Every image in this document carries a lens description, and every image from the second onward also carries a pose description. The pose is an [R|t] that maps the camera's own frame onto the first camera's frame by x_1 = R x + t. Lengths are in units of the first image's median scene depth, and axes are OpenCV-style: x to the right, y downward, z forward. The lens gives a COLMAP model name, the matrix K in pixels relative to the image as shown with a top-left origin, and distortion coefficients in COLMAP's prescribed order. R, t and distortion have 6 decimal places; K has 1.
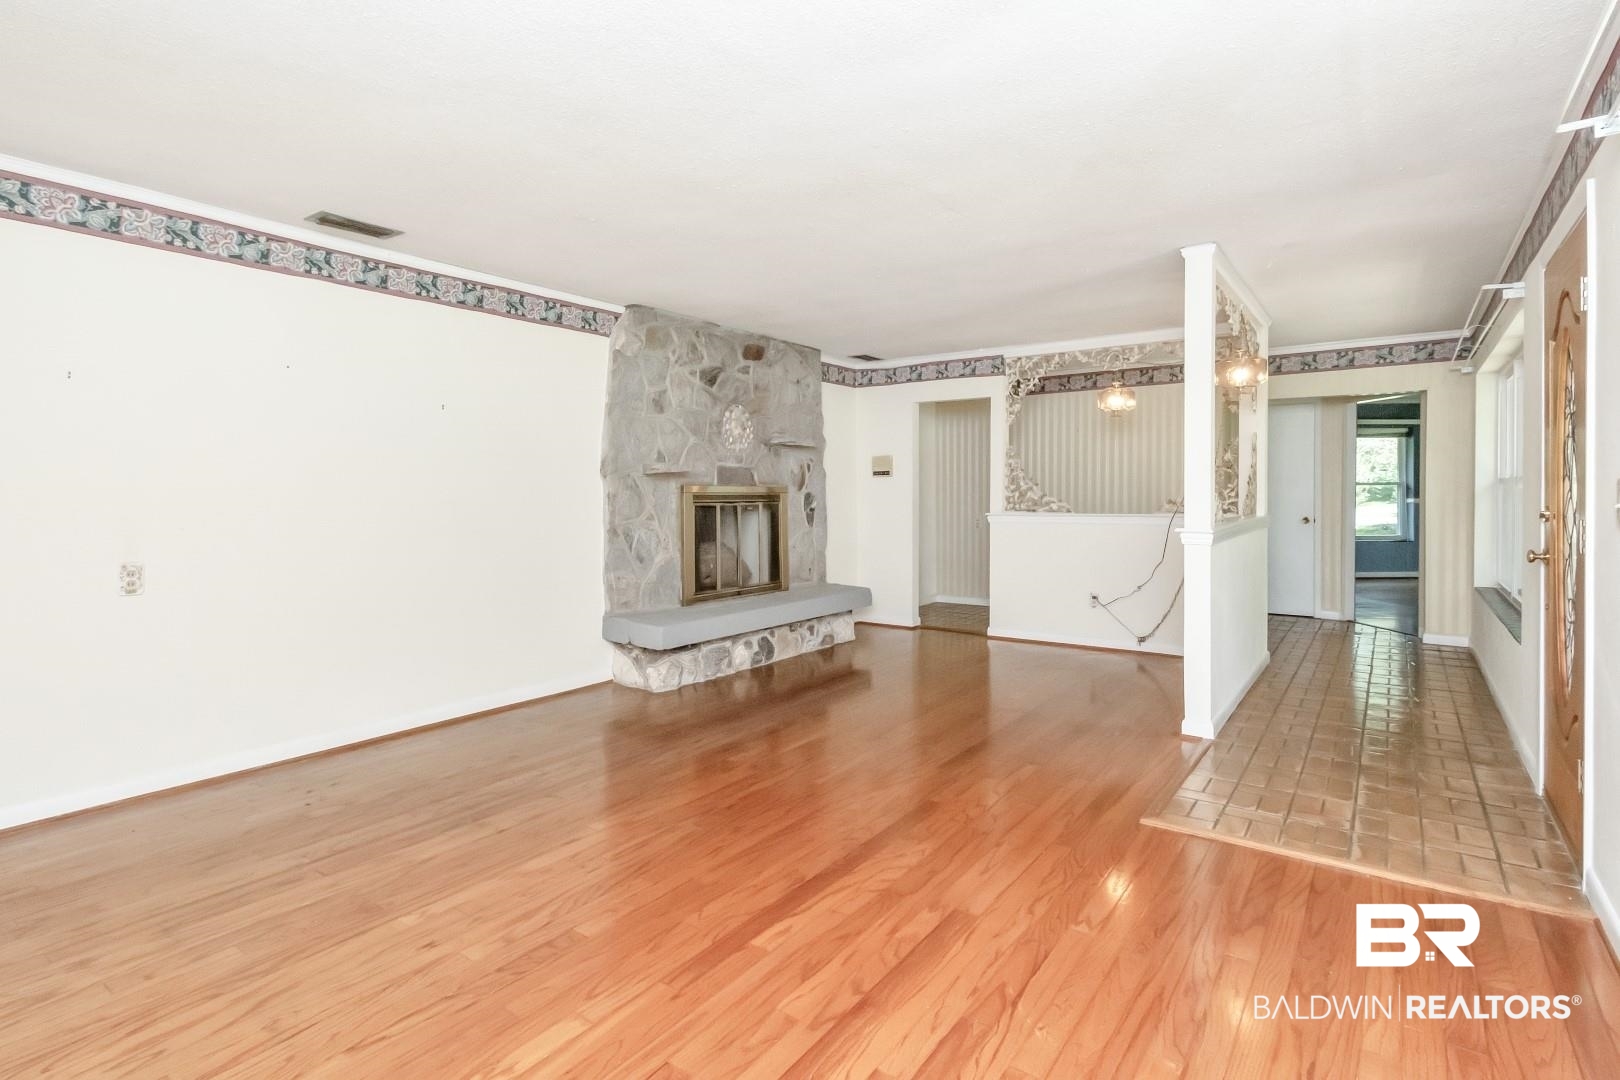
lens RADIAL K [[800.9, 0, 811.3], [0, 800.9, 494.2], [0, 0, 1]] dist [0.022159, -0.000191]
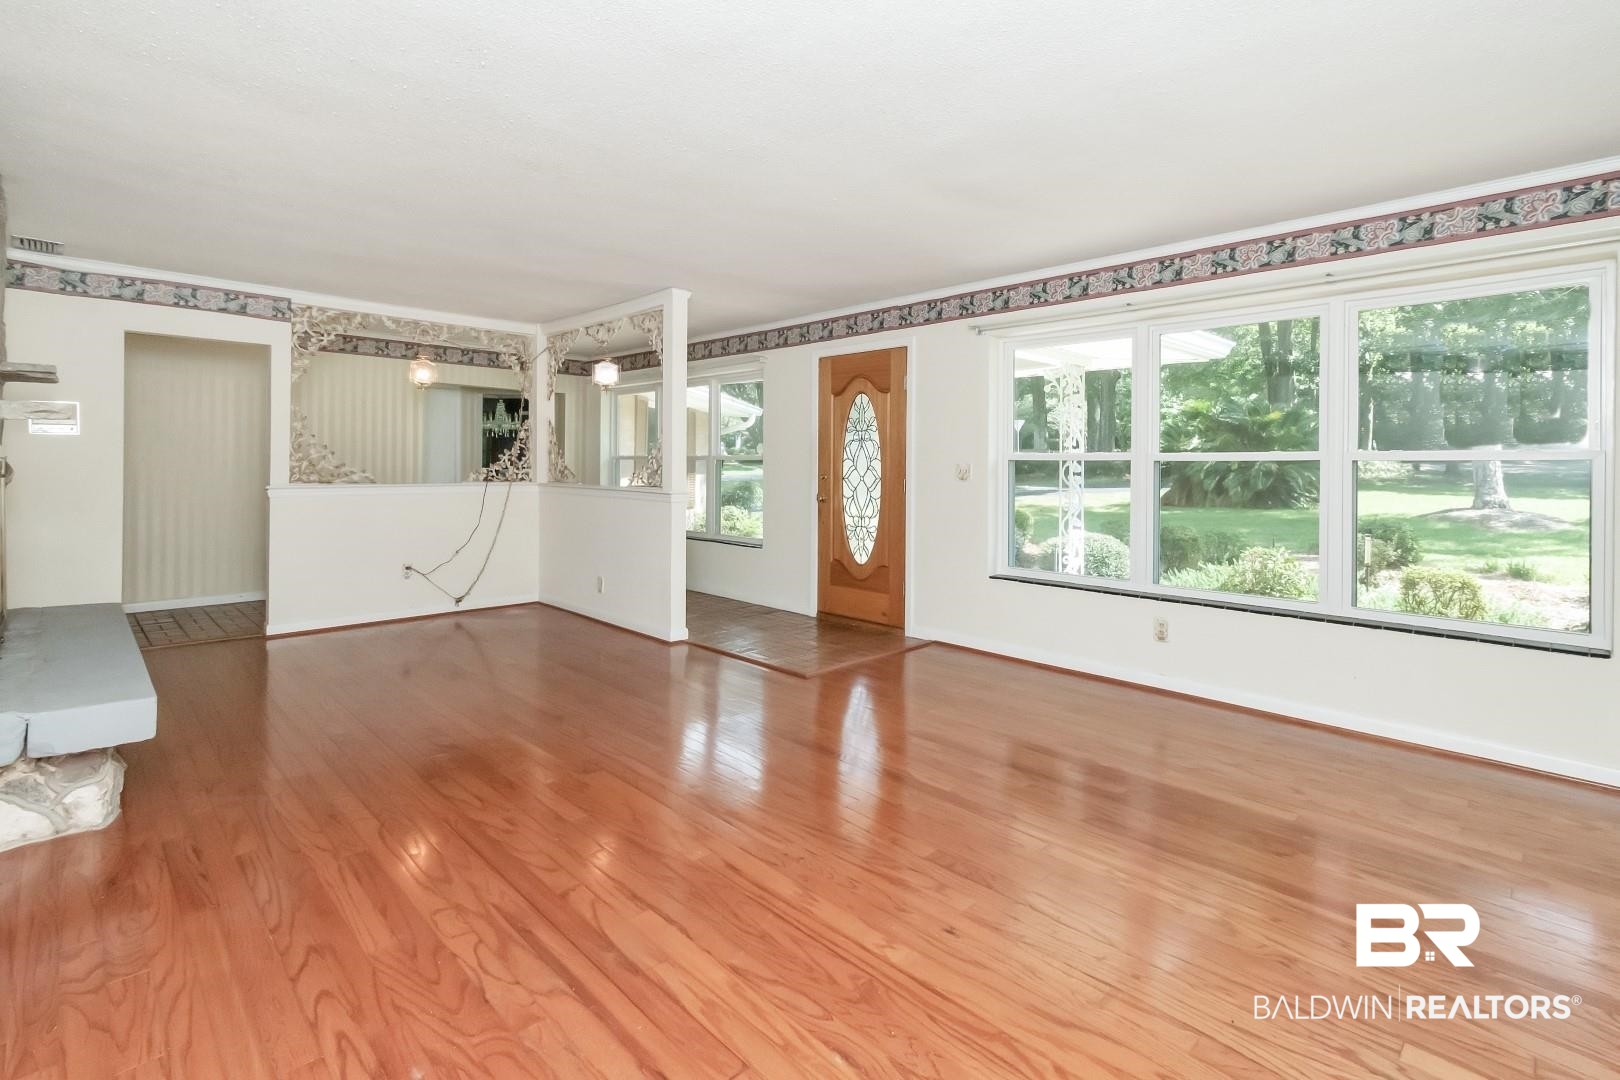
lens RADIAL K [[750.2, 0, 809.0], [0, 750.2, 450.6], [0, 0, 1]] dist [0.002850, 0.000155]
pose [[0.168109, 0.026965, 0.985400, -0.462729], [-0.004797, 0.999636, -0.026536, 0.005170], [-0.985757, -0.000266, 0.168177, 0.339448]]
